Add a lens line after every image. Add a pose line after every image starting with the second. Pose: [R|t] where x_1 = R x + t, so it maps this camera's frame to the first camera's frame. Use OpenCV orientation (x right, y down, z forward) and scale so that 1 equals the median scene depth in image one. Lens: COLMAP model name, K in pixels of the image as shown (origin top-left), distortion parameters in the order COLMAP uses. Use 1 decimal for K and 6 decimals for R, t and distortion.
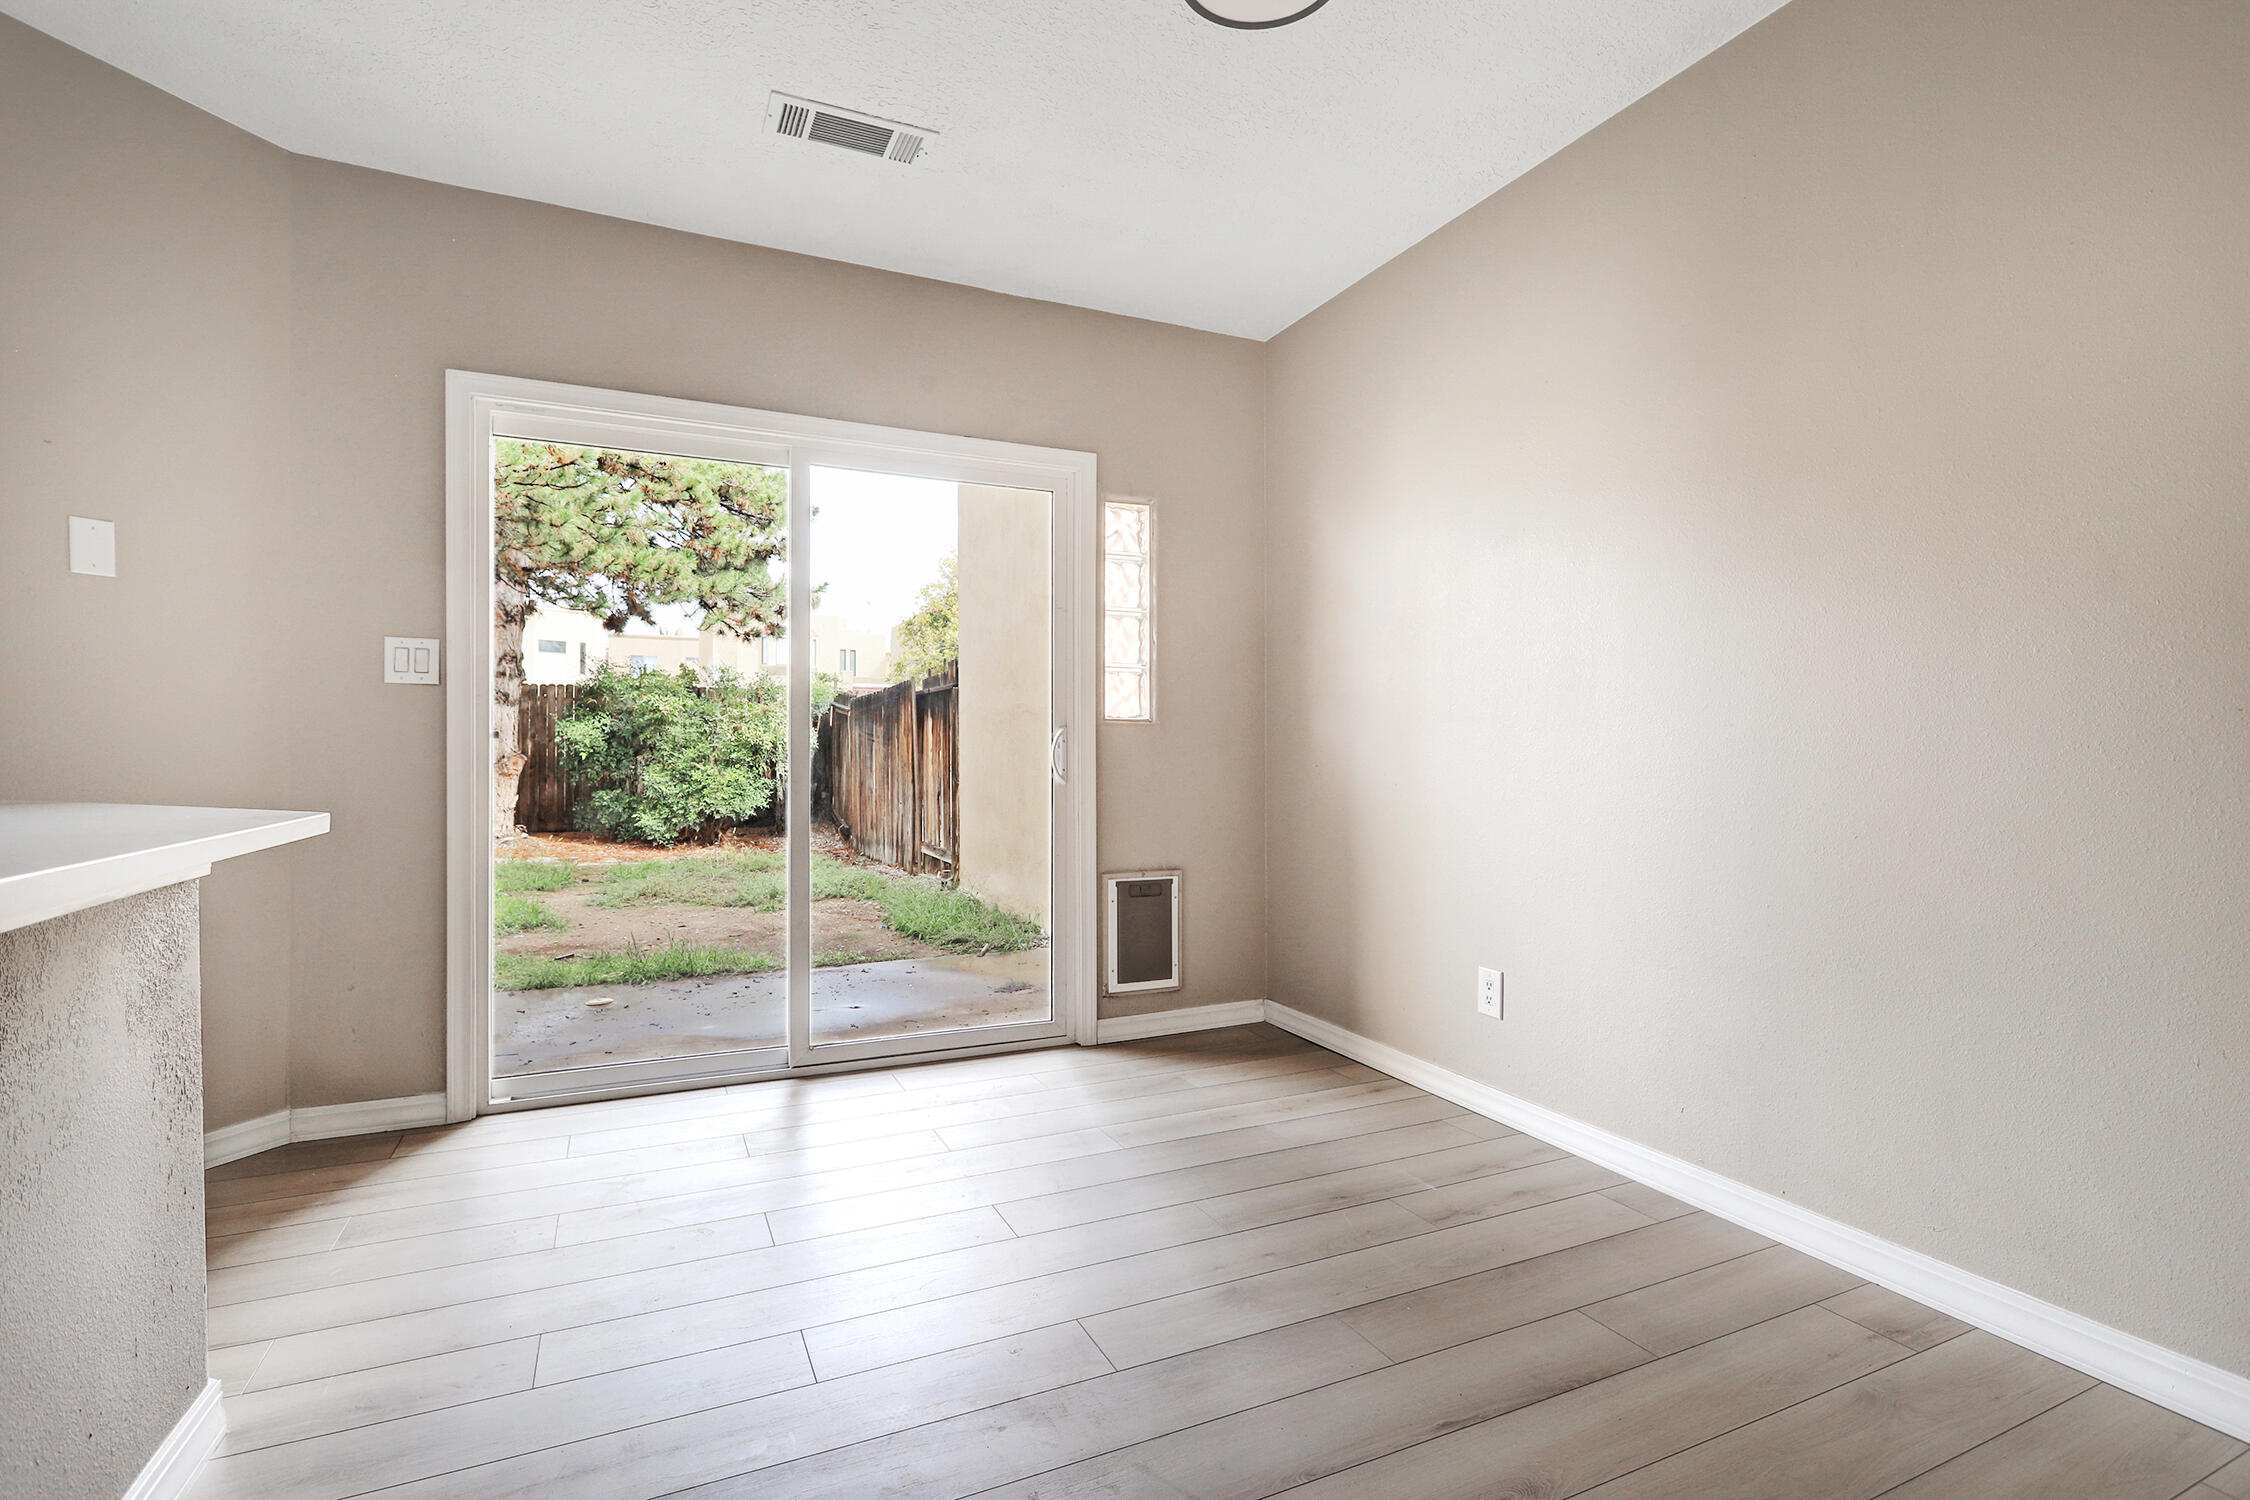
lens RADIAL K [[1077.4, 0, 1121.8], [0, 1077.4, 760.0], [0, 0, 1]] dist [-0.001598, -0.000207]
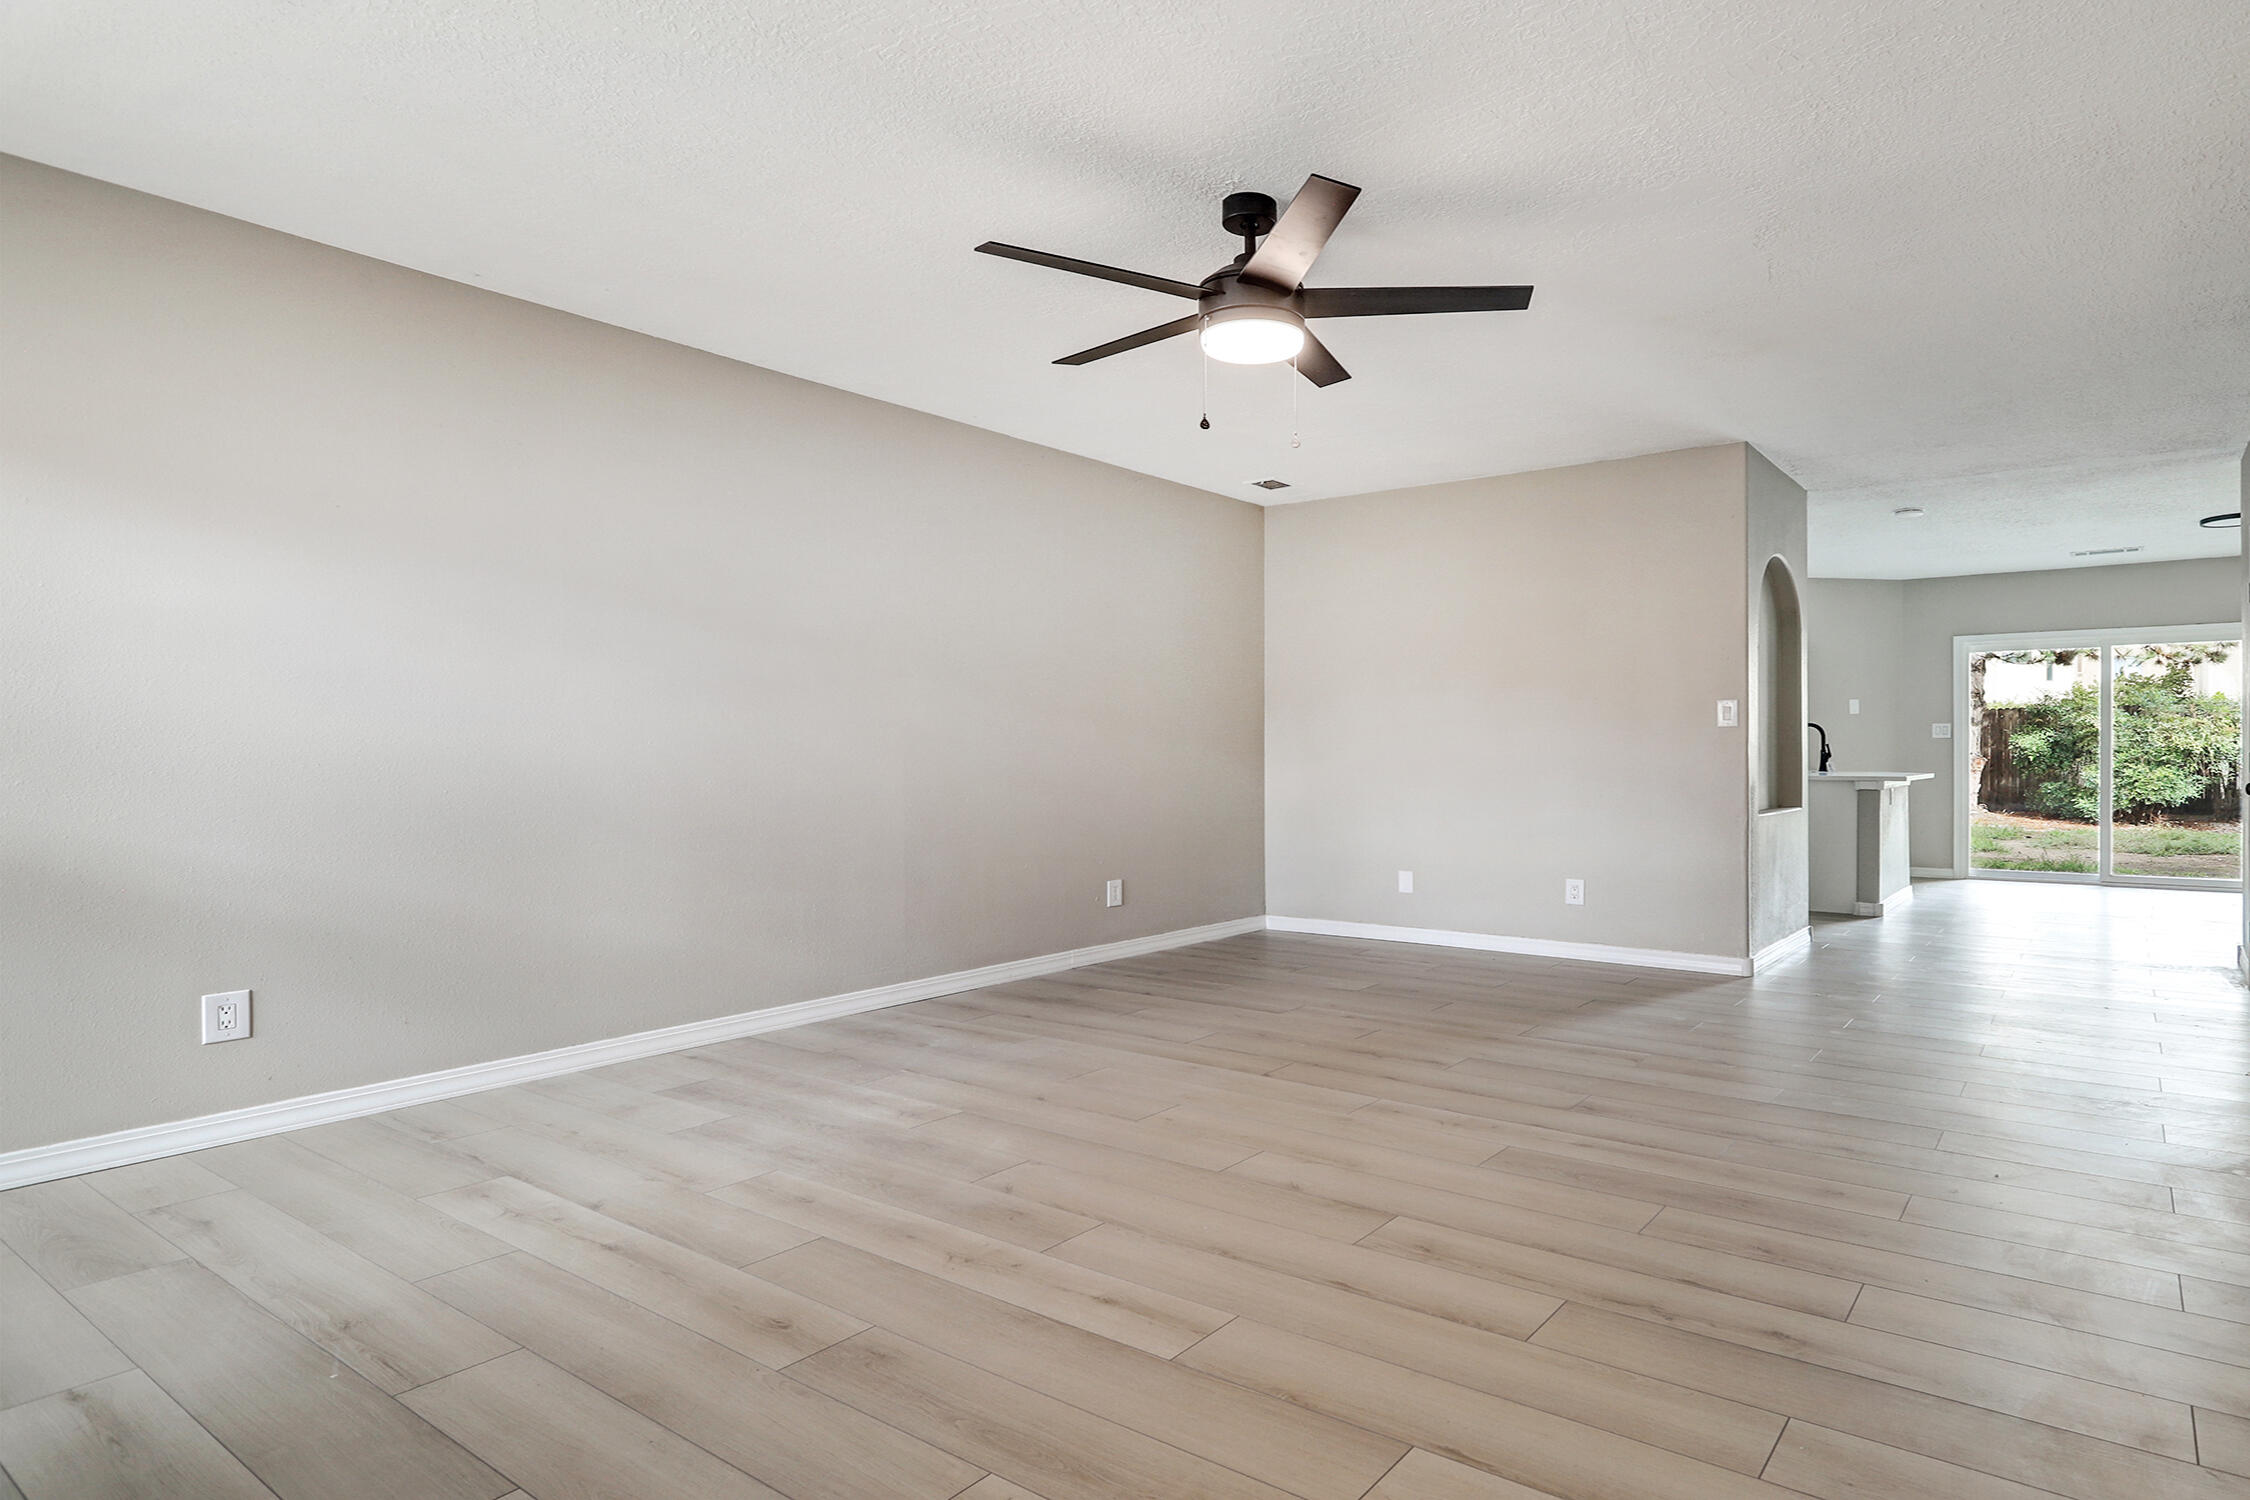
lens RADIAL K [[1049.3, 0, 1115.3], [0, 1049.3, 758.4], [0, 0, 1]] dist [0.000365, 0.000156]
pose [[0.360931, -0.001398, -0.932591, 0.386873], [-0.000440, 0.999999, -0.001669, -0.000758], [0.932592, 0.001013, 0.360930, -0.685852]]
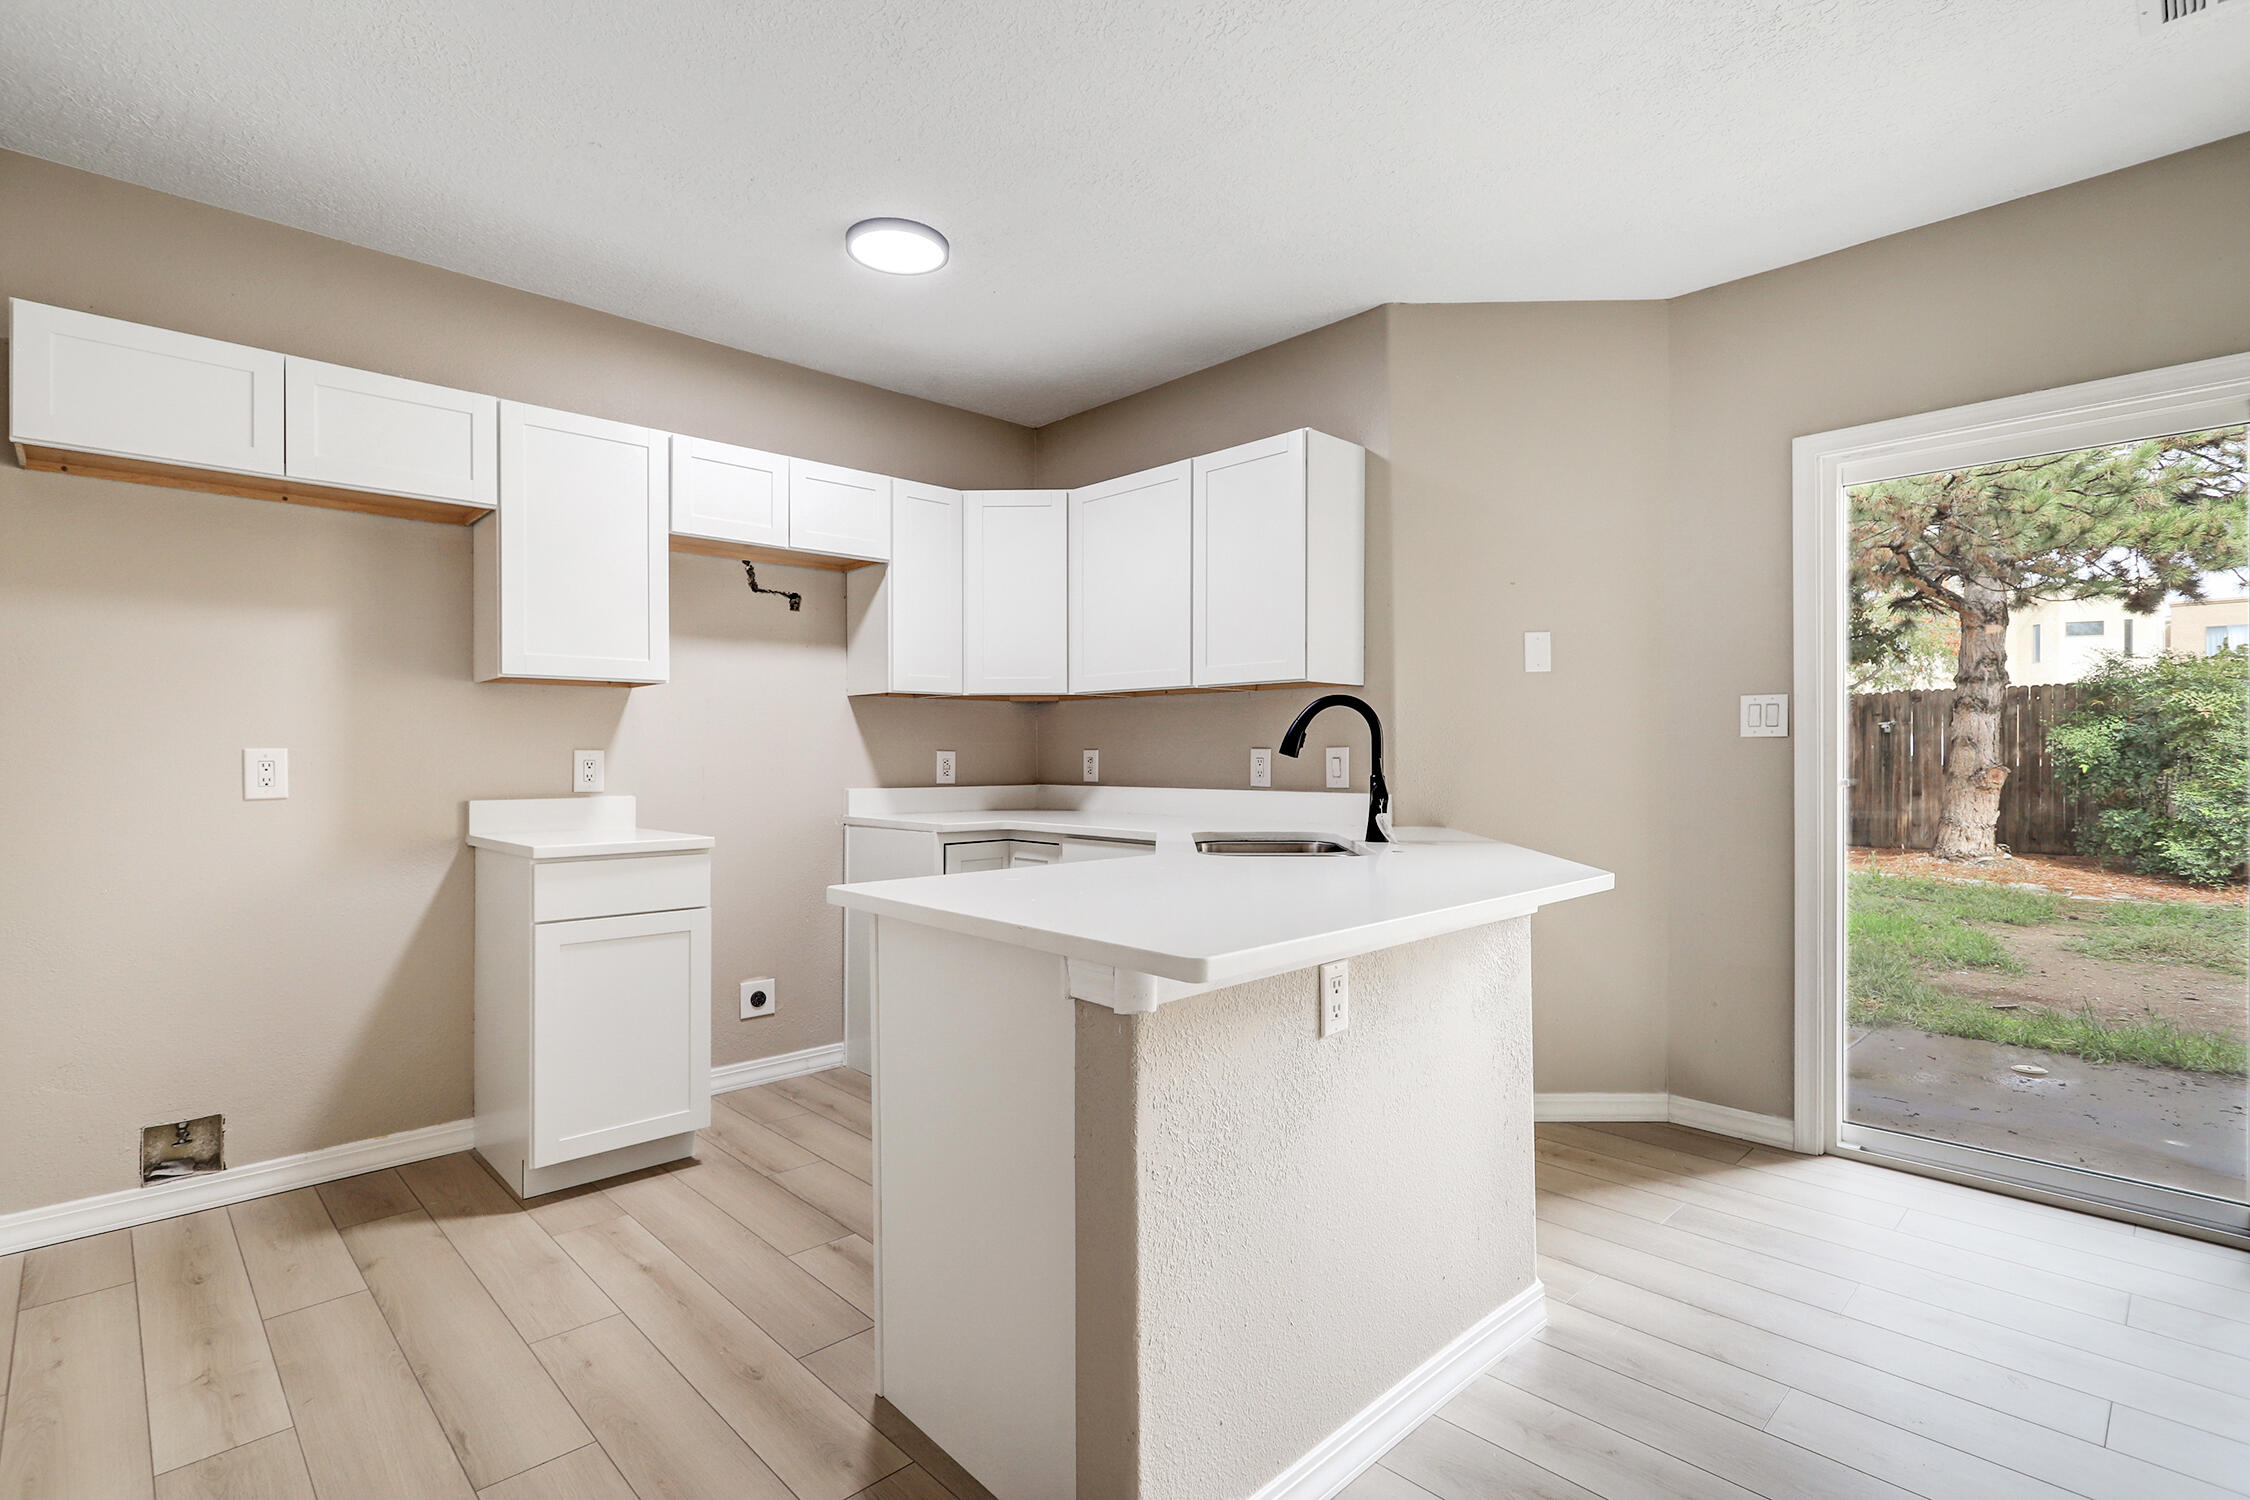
lens RADIAL K [[1049.3, 0, 1115.3], [0, 1049.3, 758.4], [0, 0, 1]] dist [0.000365, 0.000156]
pose [[0.318666, -0.004036, -0.947858, 0.042907], [0.006736, 0.999975, -0.001994, -0.015574], [0.947843, -0.005749, 0.318686, 0.010800]]
